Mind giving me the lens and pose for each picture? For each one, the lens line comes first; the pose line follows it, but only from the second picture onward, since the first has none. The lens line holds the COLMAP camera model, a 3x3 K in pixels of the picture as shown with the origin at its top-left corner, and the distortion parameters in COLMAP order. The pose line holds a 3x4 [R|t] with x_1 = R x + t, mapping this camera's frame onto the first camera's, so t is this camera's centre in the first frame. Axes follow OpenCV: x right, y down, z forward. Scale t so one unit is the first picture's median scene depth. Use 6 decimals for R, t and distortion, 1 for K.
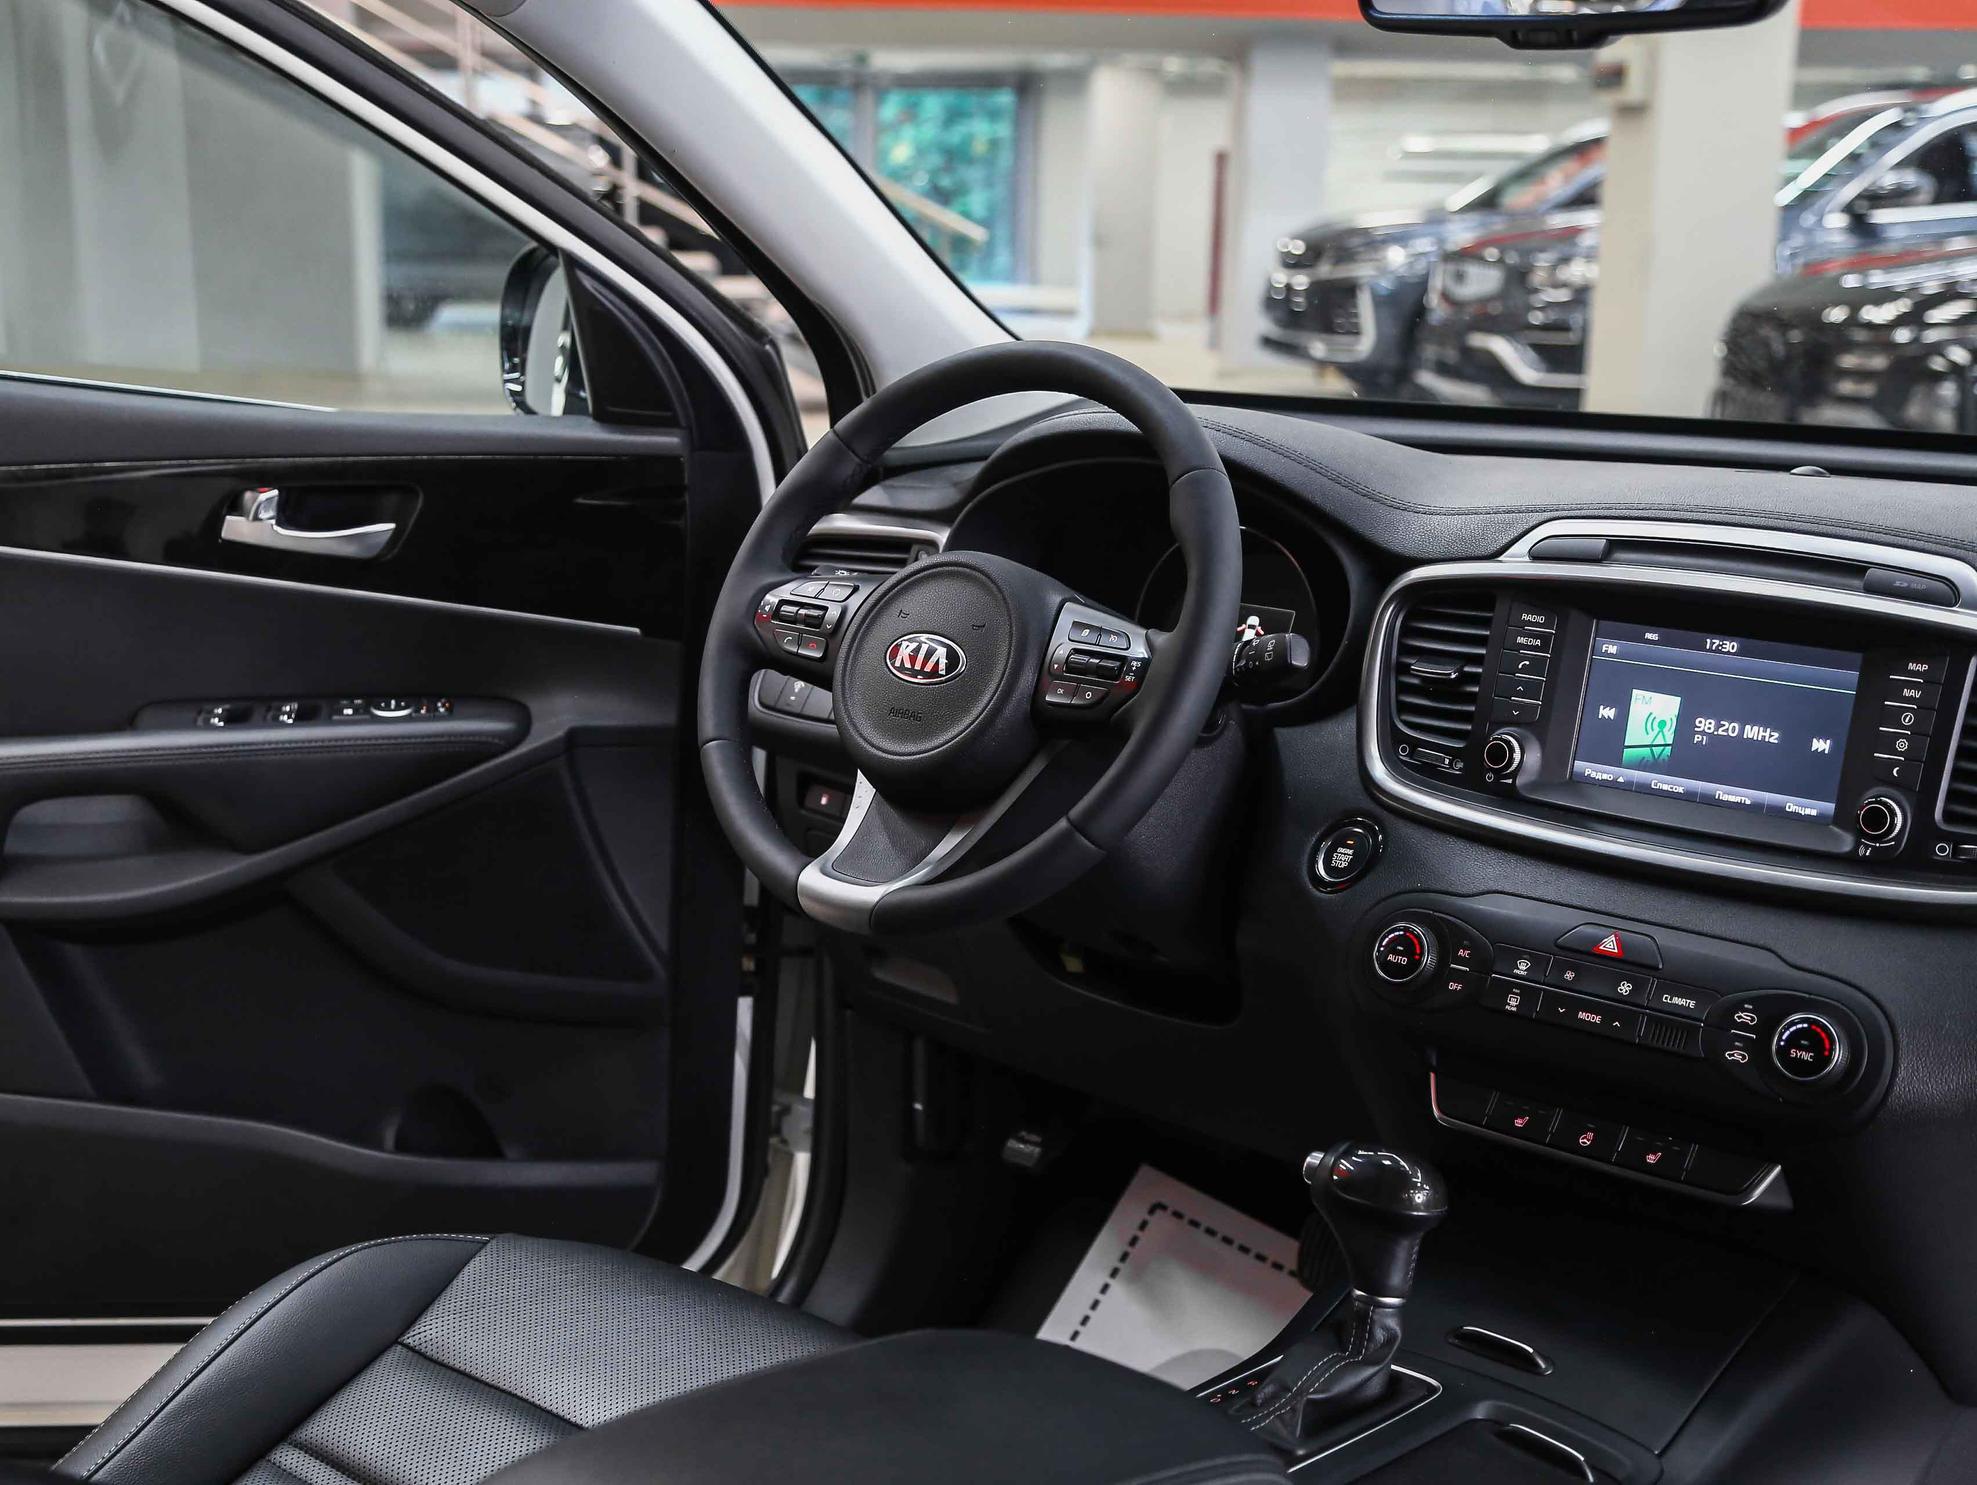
lens RADIAL K [[2787.2, 0, 977.2], [0, 2787.2, 751.9], [0, 0, 1]] dist [0.108736, 0.000000]
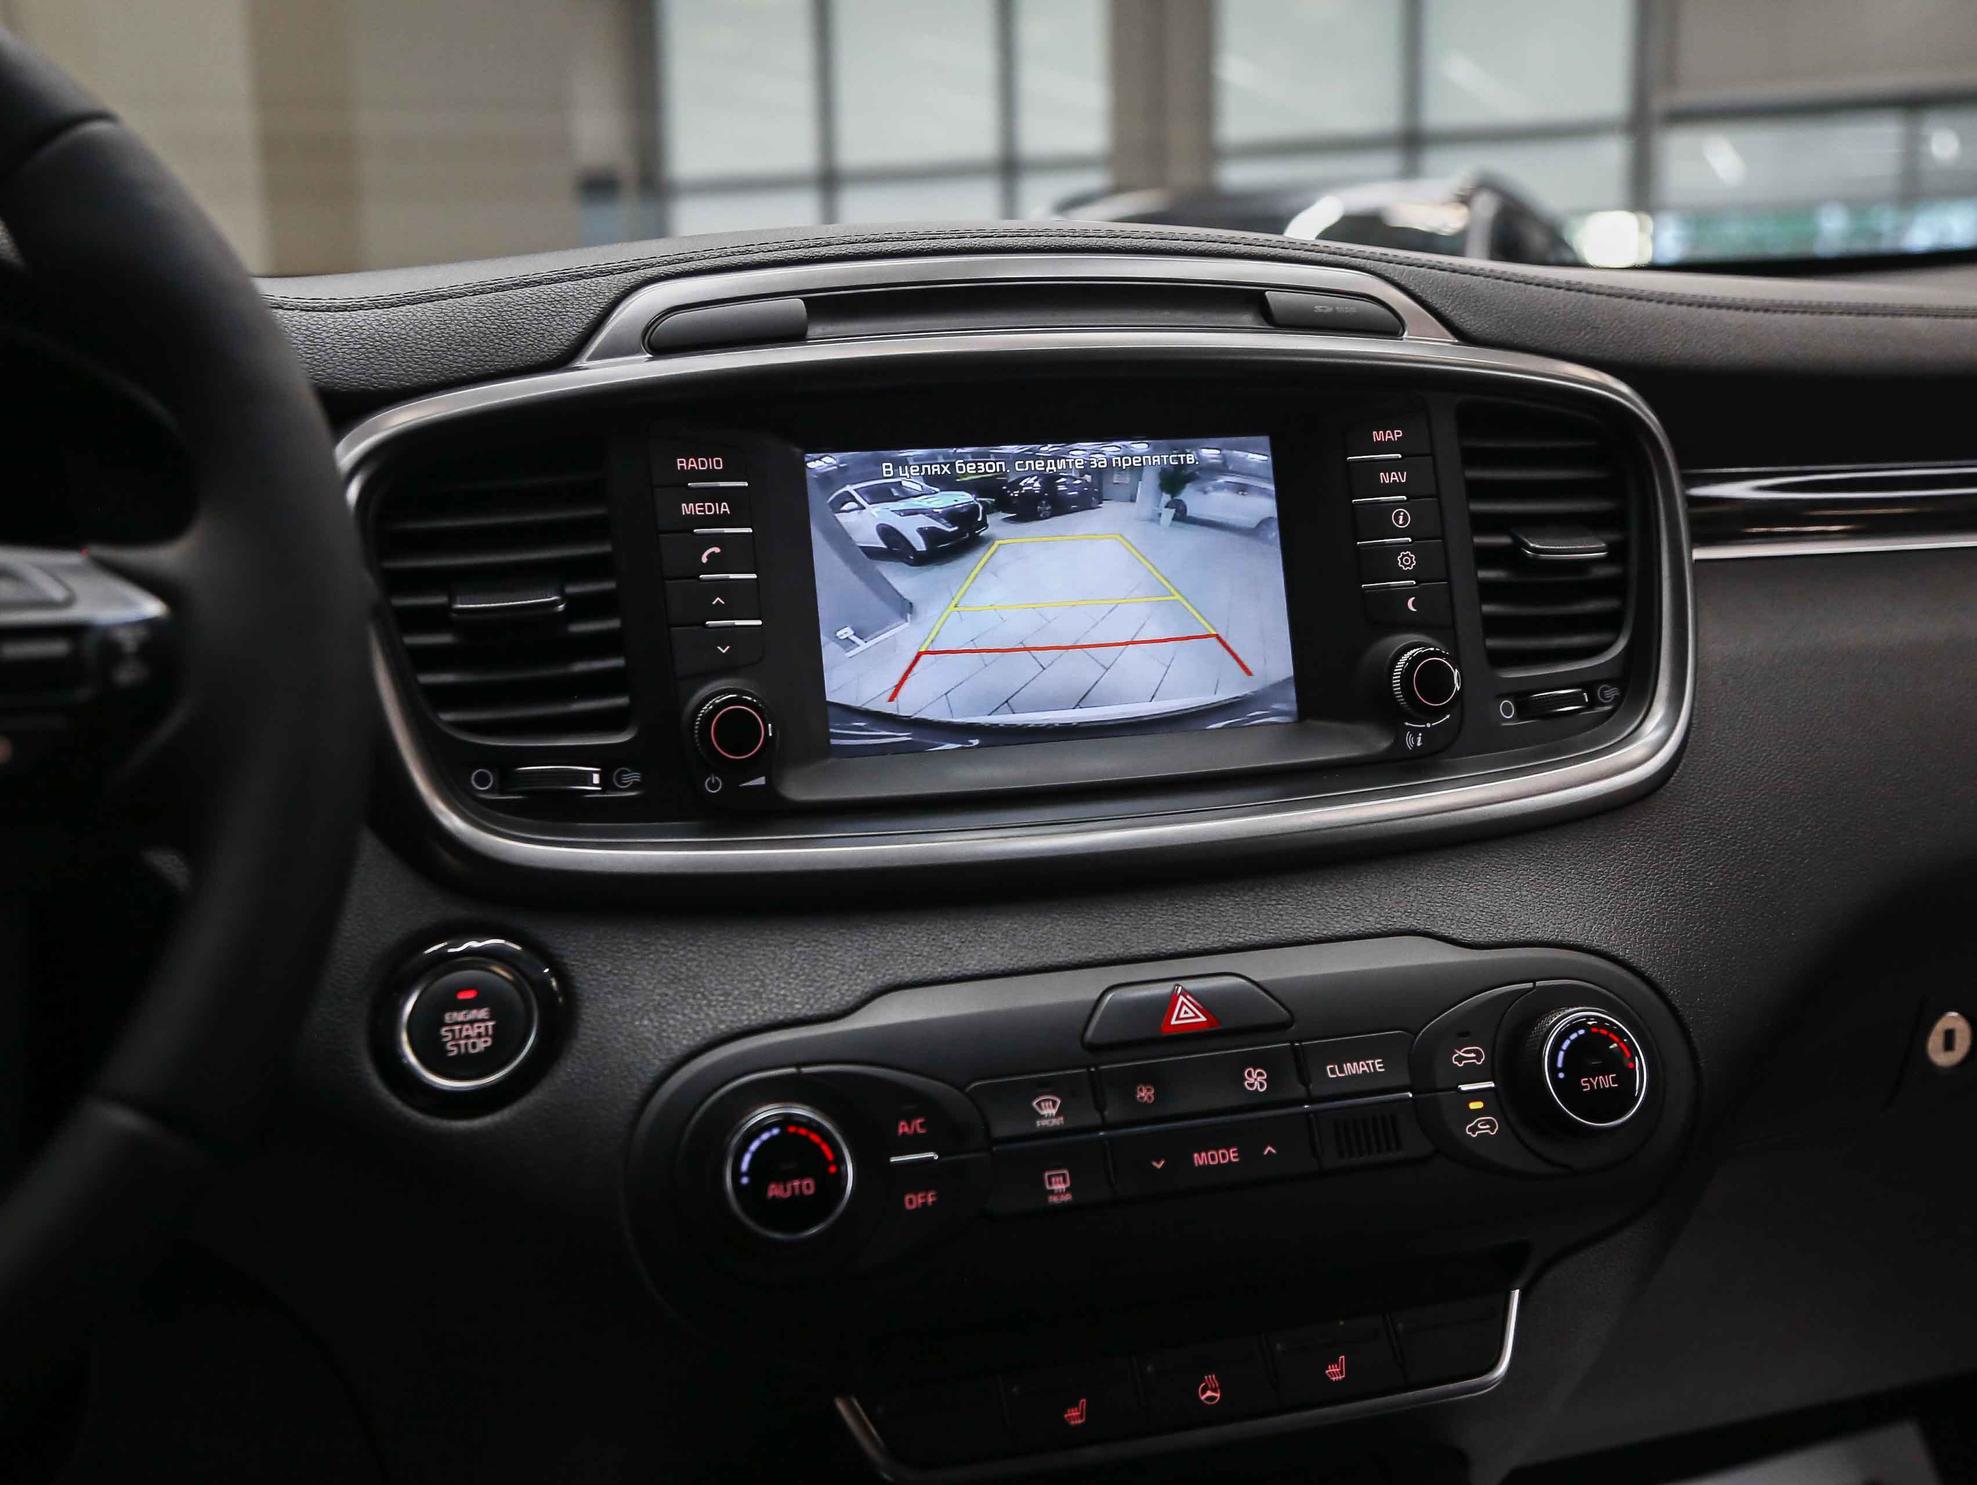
lens RADIAL K [[2239.3, 0, 987.4], [0, 2239.3, 749.8], [0, 0, 1]] dist [0.005372, 0.000000]
pose [[0.526820, -0.169521, 0.832901, -0.119116], [0.214659, 0.974681, 0.062603, -0.011161], [-0.822425, 0.145809, 0.549870, 0.725768]]
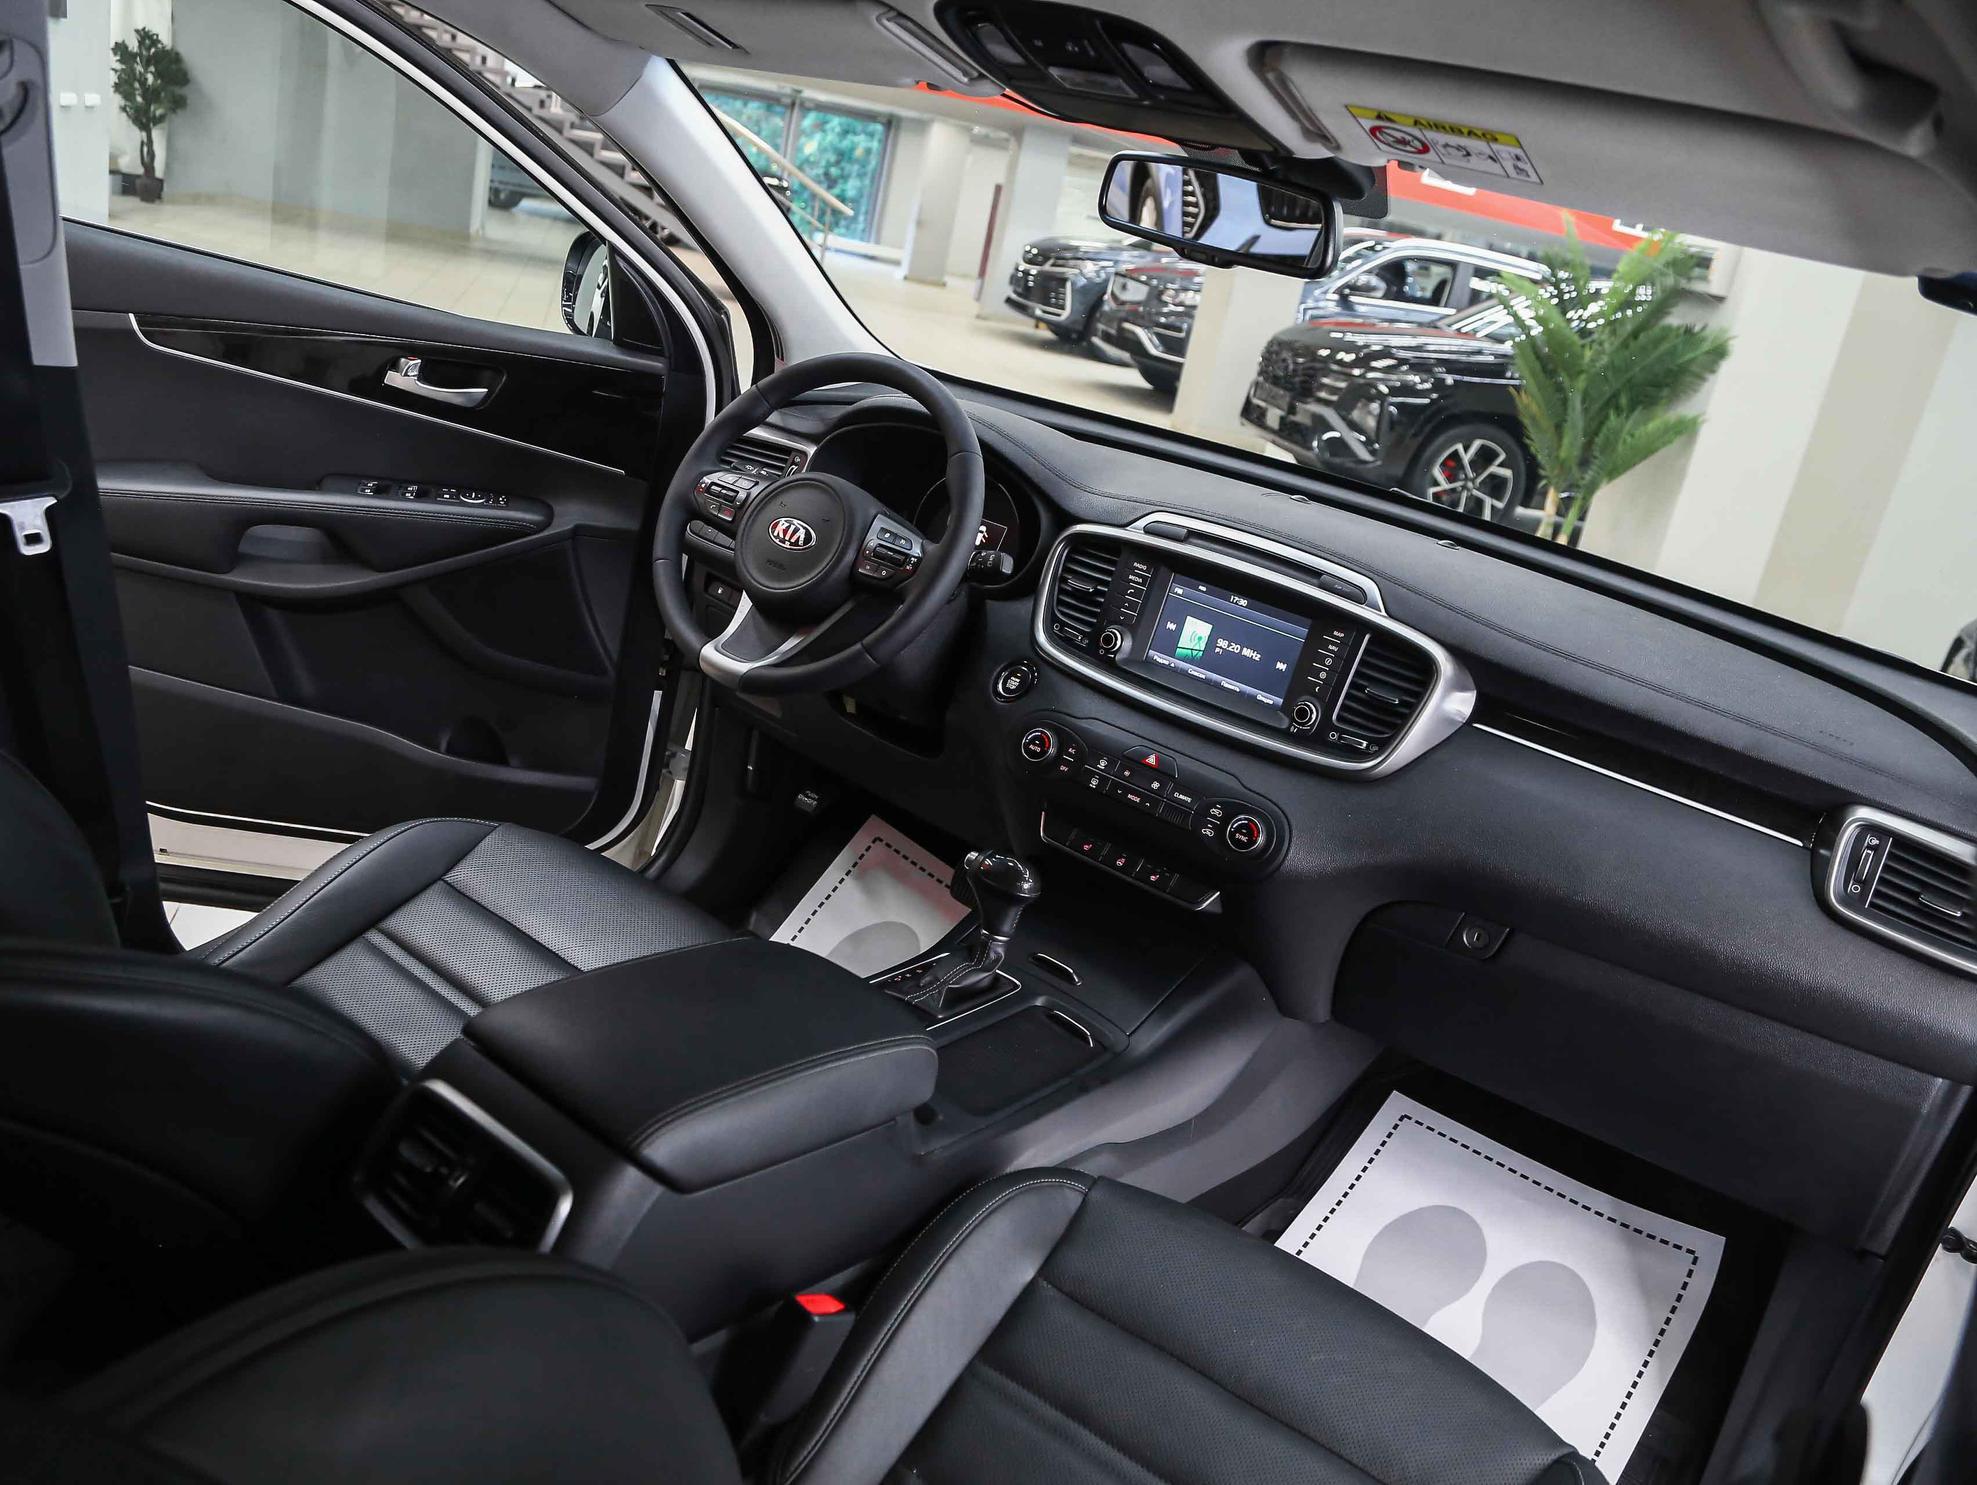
lens RADIAL K [[1610.4, 0, 985.7], [0, 1610.4, 757.5], [0, 0, 1]] dist [-0.095494, 0.009965]
pose [[0.982091, 0.134620, 0.131816, -0.013318], [-0.152533, 0.978779, 0.136841, -0.052406], [-0.110597, -0.154497, 0.981784, 0.000503]]
